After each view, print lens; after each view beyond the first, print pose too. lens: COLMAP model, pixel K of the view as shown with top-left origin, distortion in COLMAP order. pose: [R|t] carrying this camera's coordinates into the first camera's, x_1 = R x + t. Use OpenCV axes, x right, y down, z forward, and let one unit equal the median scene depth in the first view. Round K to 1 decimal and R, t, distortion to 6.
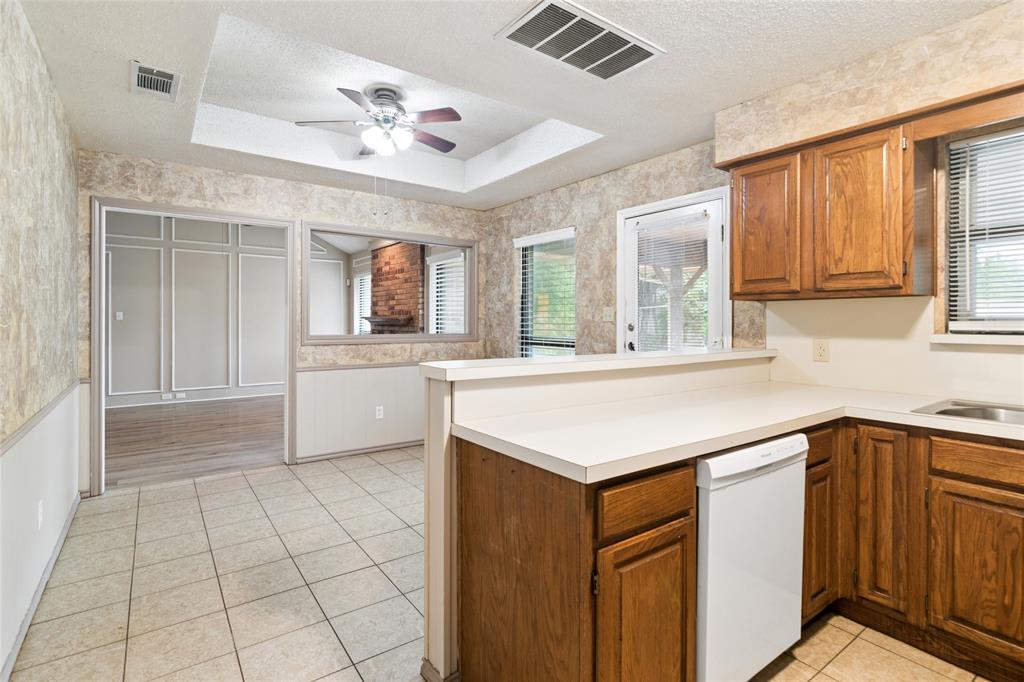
lens RADIAL K [[491.8, 0, 503.6], [0, 491.8, 323.2], [0, 0, 1]] dist [-0.005067, 0.002815]
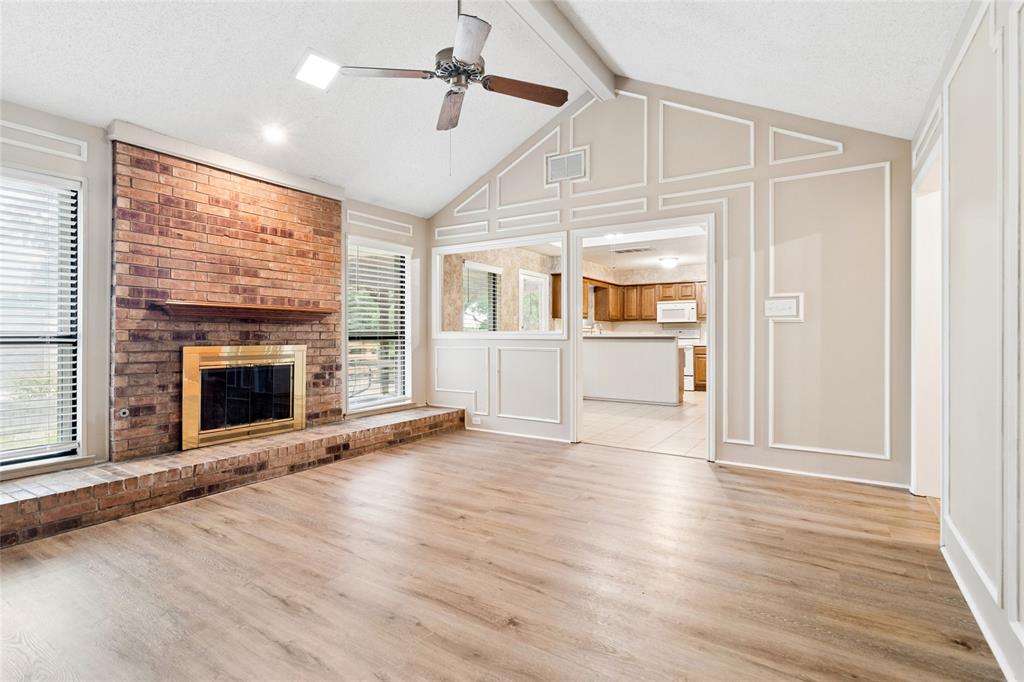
lens RADIAL K [[491.8, 0, 527.9], [0, 491.8, 330.9], [0, 0, 1]] dist [-0.005067, 0.002815]
pose [[-0.389927, 0.002599, 0.920842, -1.490793], [0.000527, 0.999996, -0.002599, 0.028855], [-0.920846, -0.000528, -0.389927, 1.593628]]
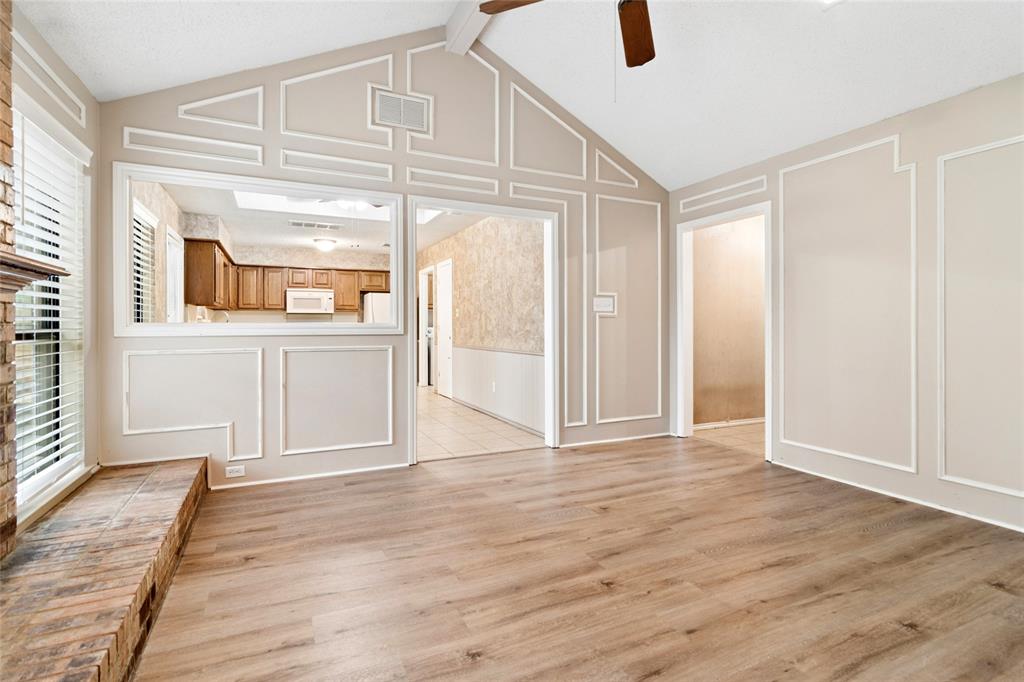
lens RADIAL K [[491.8, 0, 517.5], [0, 491.8, 323.4], [0, 0, 1]] dist [-0.005067, 0.002815]
pose [[-0.986404, -0.001771, 0.164331, -0.798623], [-0.002239, 0.999994, -0.002657, 0.028253], [-0.164325, -0.002989, -0.986402, 1.917856]]
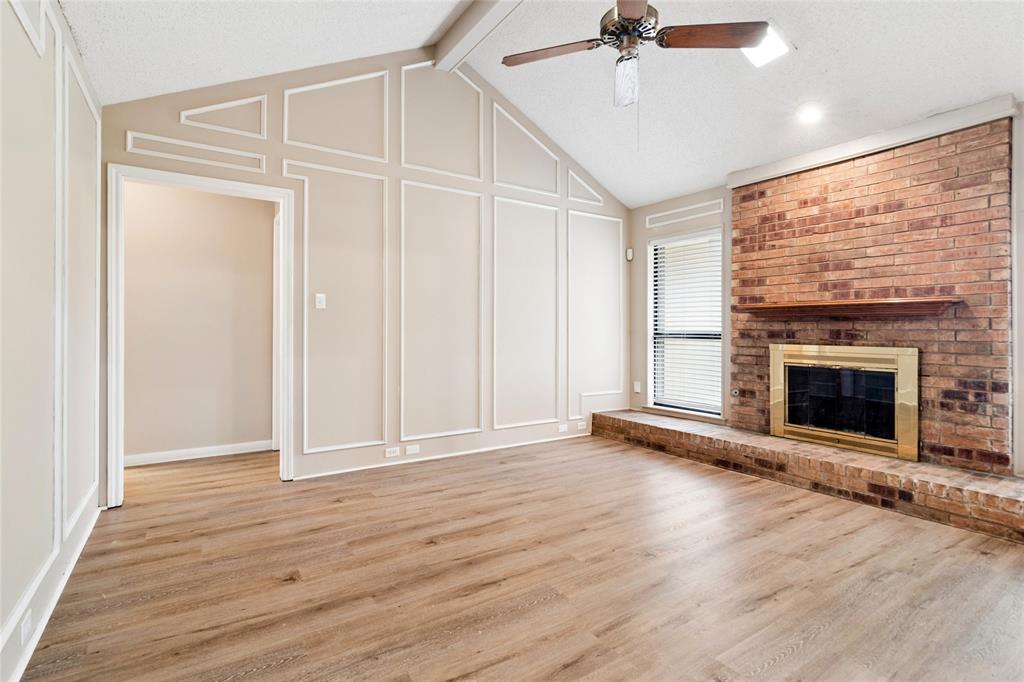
lens RADIAL K [[491.8, 0, 507.6], [0, 491.8, 329.4], [0, 0, 1]] dist [-0.005067, 0.002815]
pose [[0.999234, 0.000055, -0.039130, -0.951515], [-0.000302, 0.999980, -0.006320, 0.031281], [0.039129, 0.006327, 0.999214, 0.818867]]
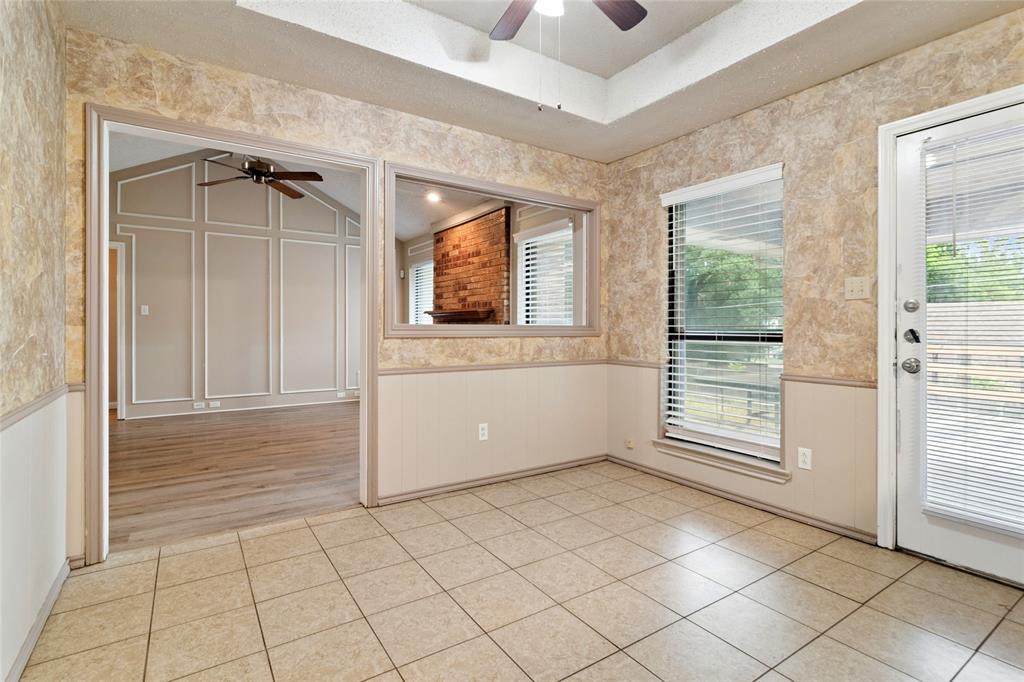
lens RADIAL K [[491.8, 0, 503.9], [0, 491.8, 329.4], [0, 0, 1]] dist [-0.005067, 0.002815]
pose [[0.999006, -0.001746, -0.044545, -0.210051], [0.001709, 0.999998, -0.000872, 0.034186], [0.044547, 0.000795, 0.999007, 0.305054]]
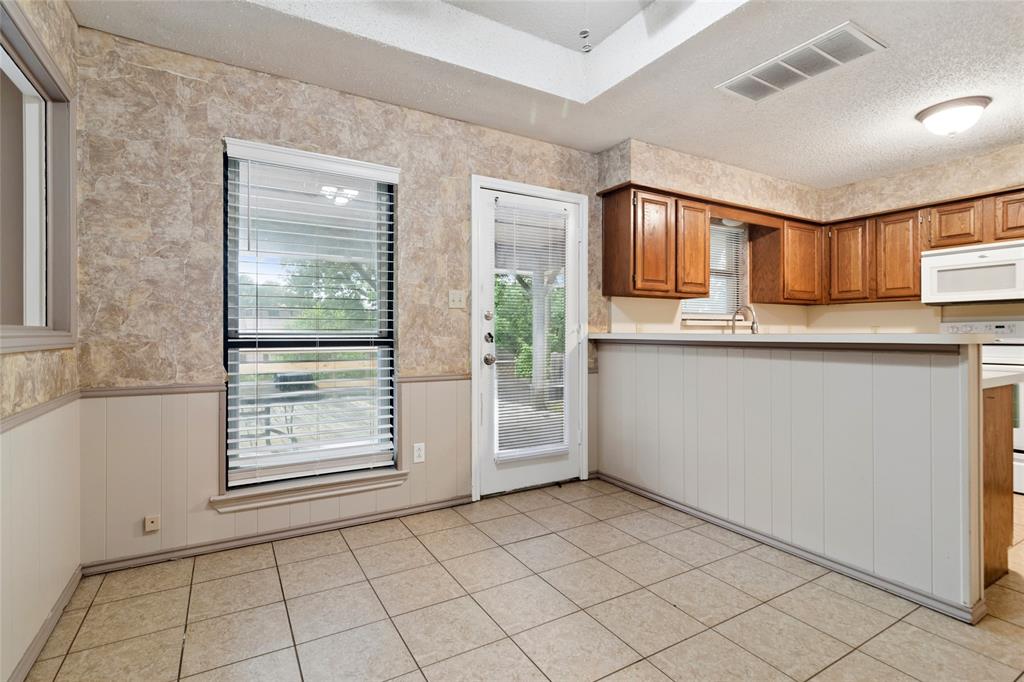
lens RADIAL K [[491.8, 0, 521.7], [0, 491.8, 333.7], [0, 0, 1]] dist [-0.005067, 0.002815]
pose [[0.077248, -0.005966, 0.996994, -0.531147], [0.003206, 0.999978, 0.005736, 0.031348], [-0.997007, 0.002753, 0.077265, 0.774707]]
